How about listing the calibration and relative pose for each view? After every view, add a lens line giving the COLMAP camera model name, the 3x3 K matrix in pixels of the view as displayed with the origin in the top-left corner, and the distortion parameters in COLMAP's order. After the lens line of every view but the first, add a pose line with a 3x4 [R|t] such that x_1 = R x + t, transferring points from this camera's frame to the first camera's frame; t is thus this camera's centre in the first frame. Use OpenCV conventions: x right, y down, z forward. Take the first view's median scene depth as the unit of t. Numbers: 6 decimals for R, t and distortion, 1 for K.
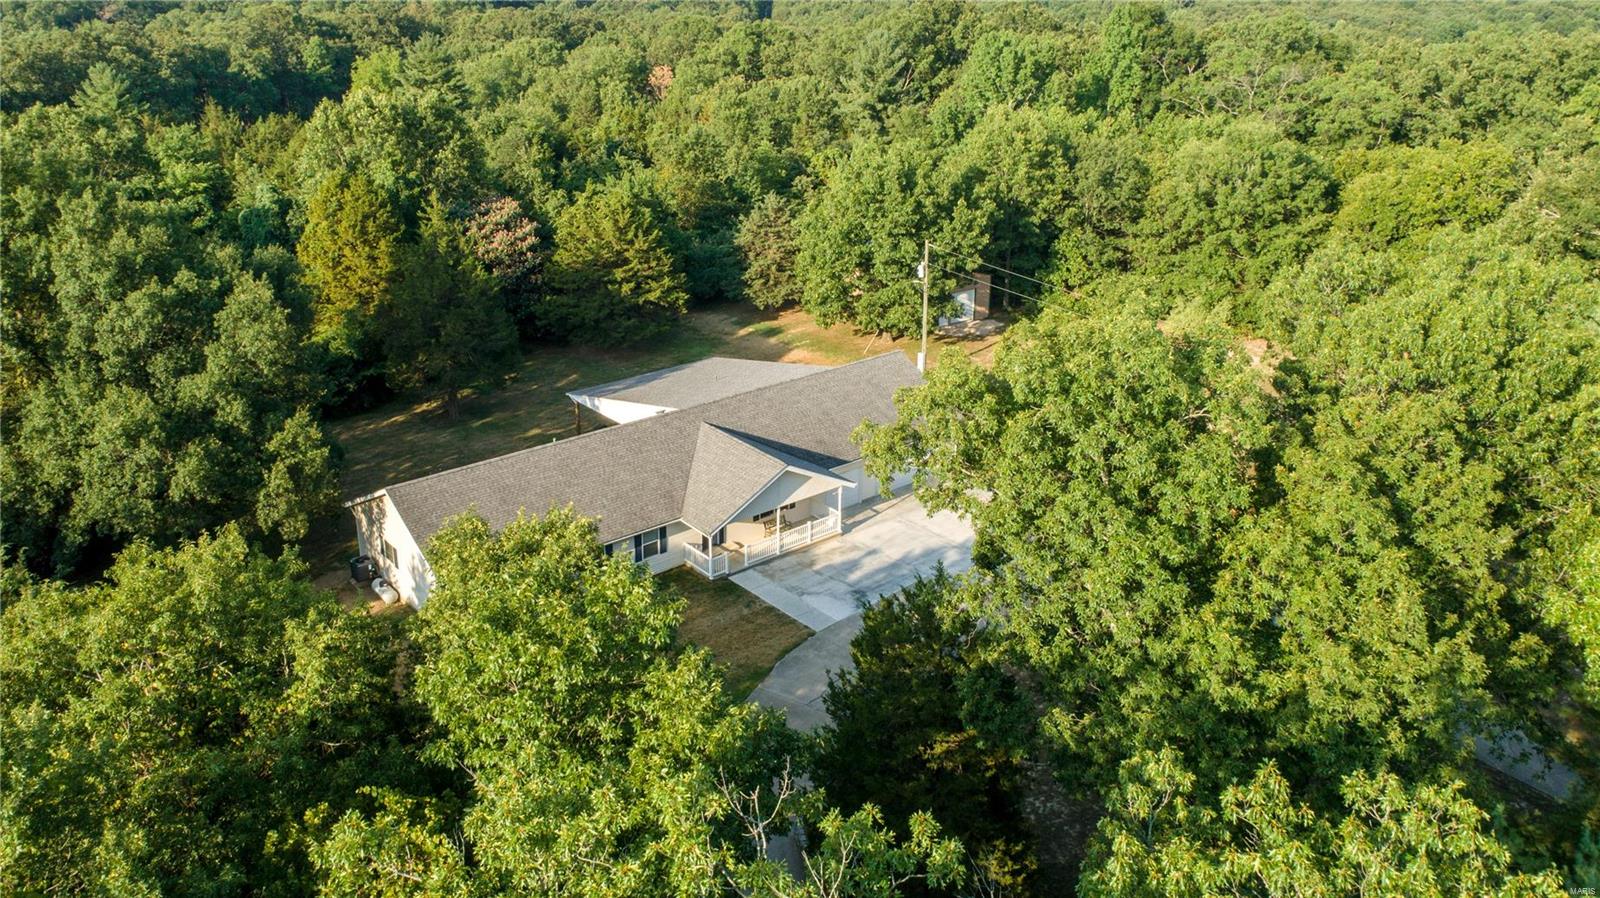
lens RADIAL K [[1119.0, 0, 800.0], [0, 1119.0, 449.0], [0, 0, 1]] dist [-0.006182, -0.001894]
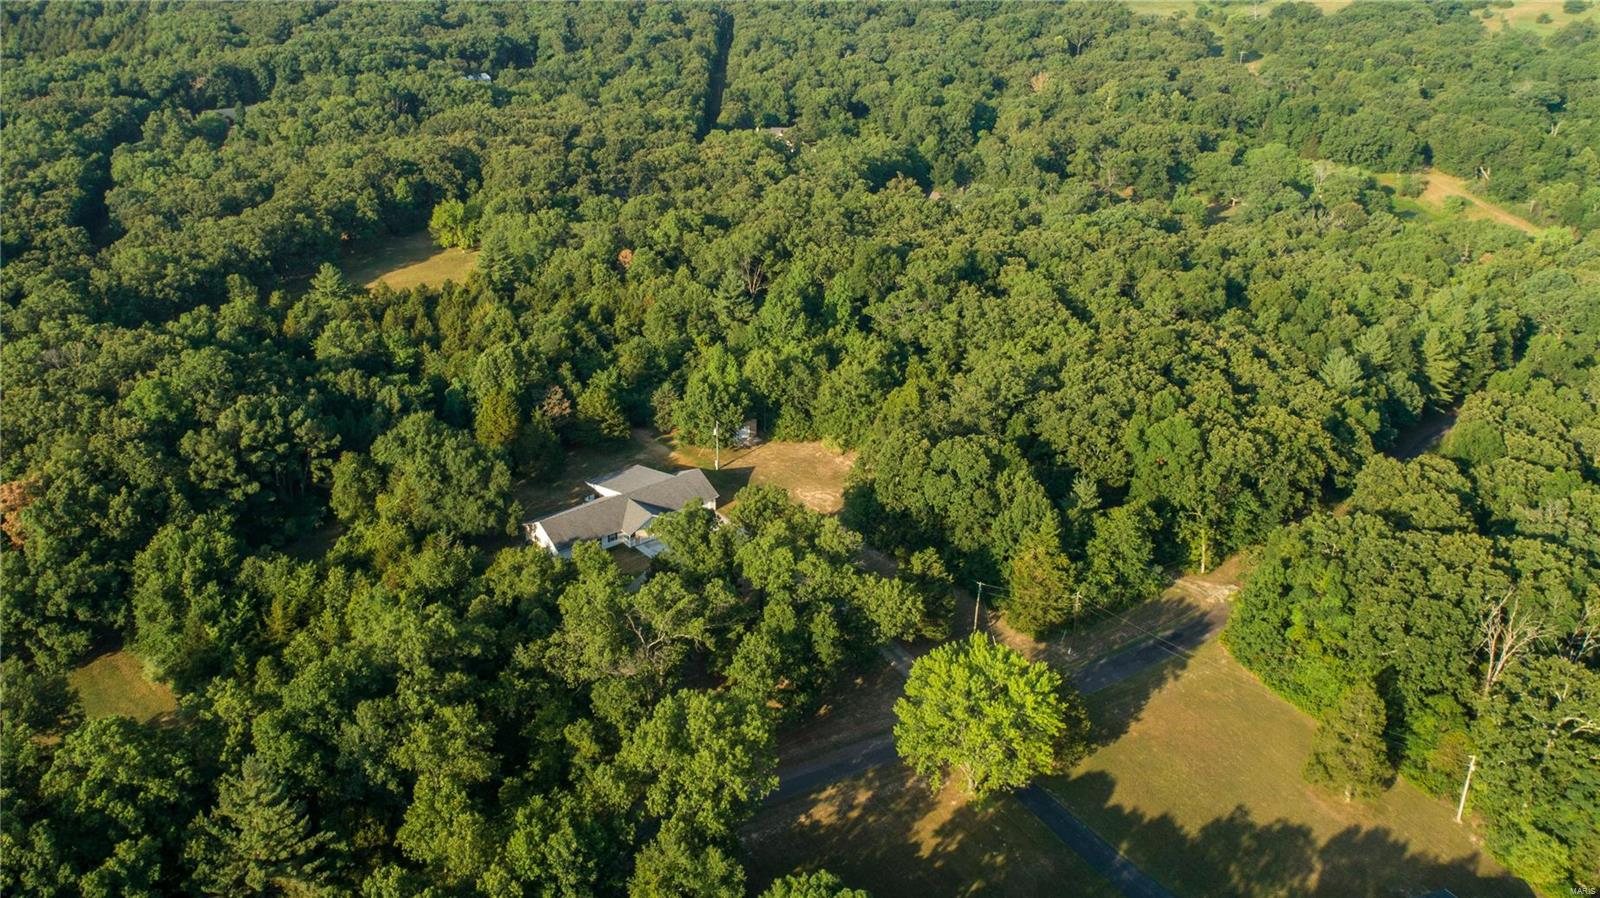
lens RADIAL K [[1119.0, 0, 800.0], [0, 1119.0, 449.0], [0, 0, 1]] dist [-0.006182, -0.001894]
pose [[0.999756, 0.011044, 0.019142, 0.230141], [-0.012014, 0.998607, 0.051370, -0.227265], [-0.018548, -0.051587, 0.998496, -1.501791]]
